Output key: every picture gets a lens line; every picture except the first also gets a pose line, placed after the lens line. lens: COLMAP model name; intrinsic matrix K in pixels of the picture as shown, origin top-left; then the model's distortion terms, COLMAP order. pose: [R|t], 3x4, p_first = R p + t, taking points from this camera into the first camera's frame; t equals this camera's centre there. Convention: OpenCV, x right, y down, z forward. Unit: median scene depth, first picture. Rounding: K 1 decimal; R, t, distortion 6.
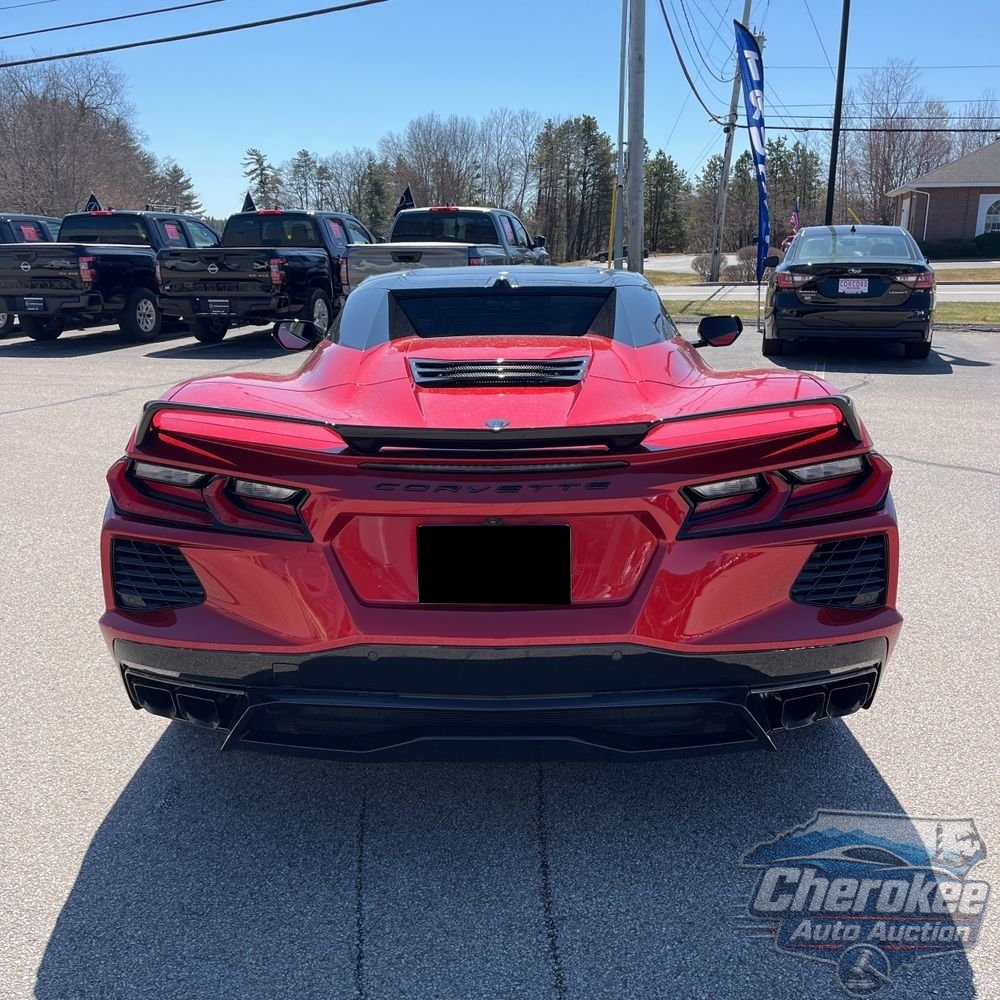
lens RADIAL K [[1006.9, 0, 482.6], [0, 1006.9, 509.7], [0, 0, 1]] dist [0.012935, 0.000000]
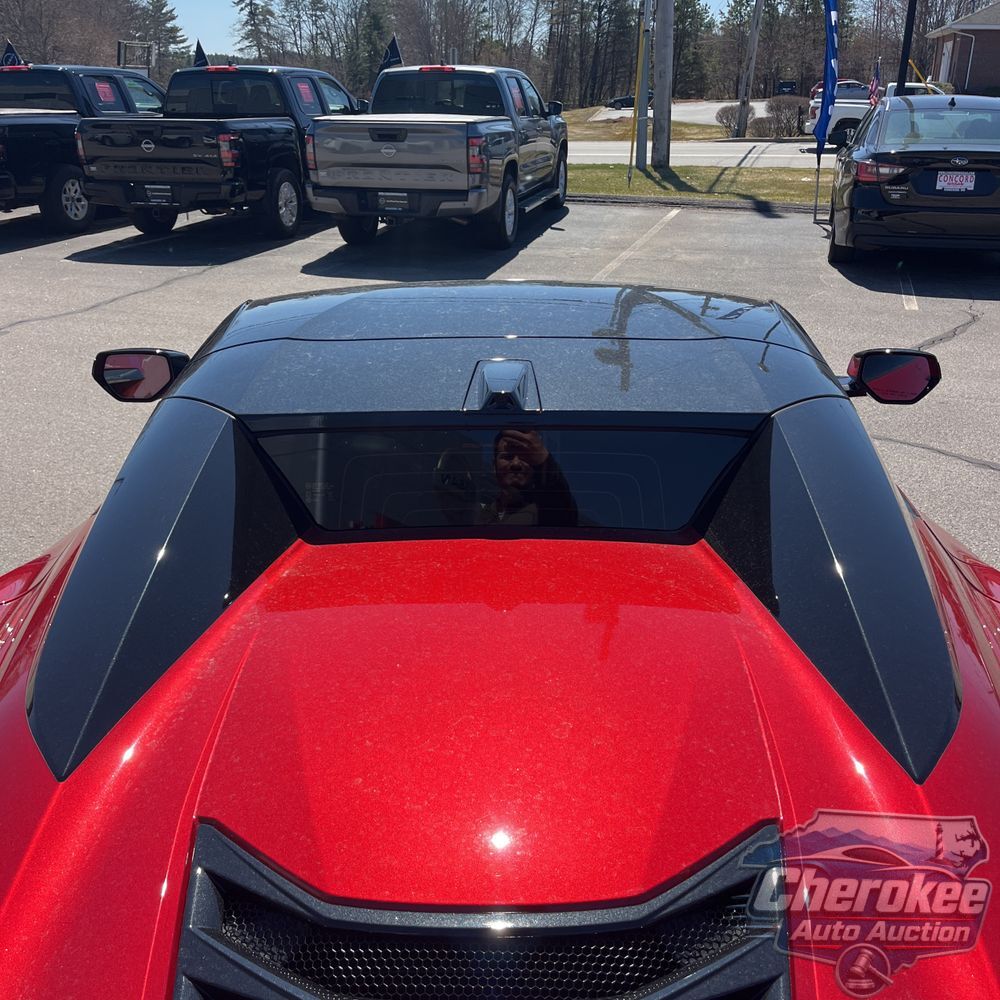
lens RADIAL K [[1006.9, 0, 502.1], [0, 1006.9, 504.5], [0, 0, 1]] dist [0.012935, 0.000000]
pose [[0.999910, 0.002185, 0.013209, 0.003206], [-0.003979, 0.990513, 0.137360, -0.058442], [-0.012784, -0.137401, 0.990433, 0.140118]]
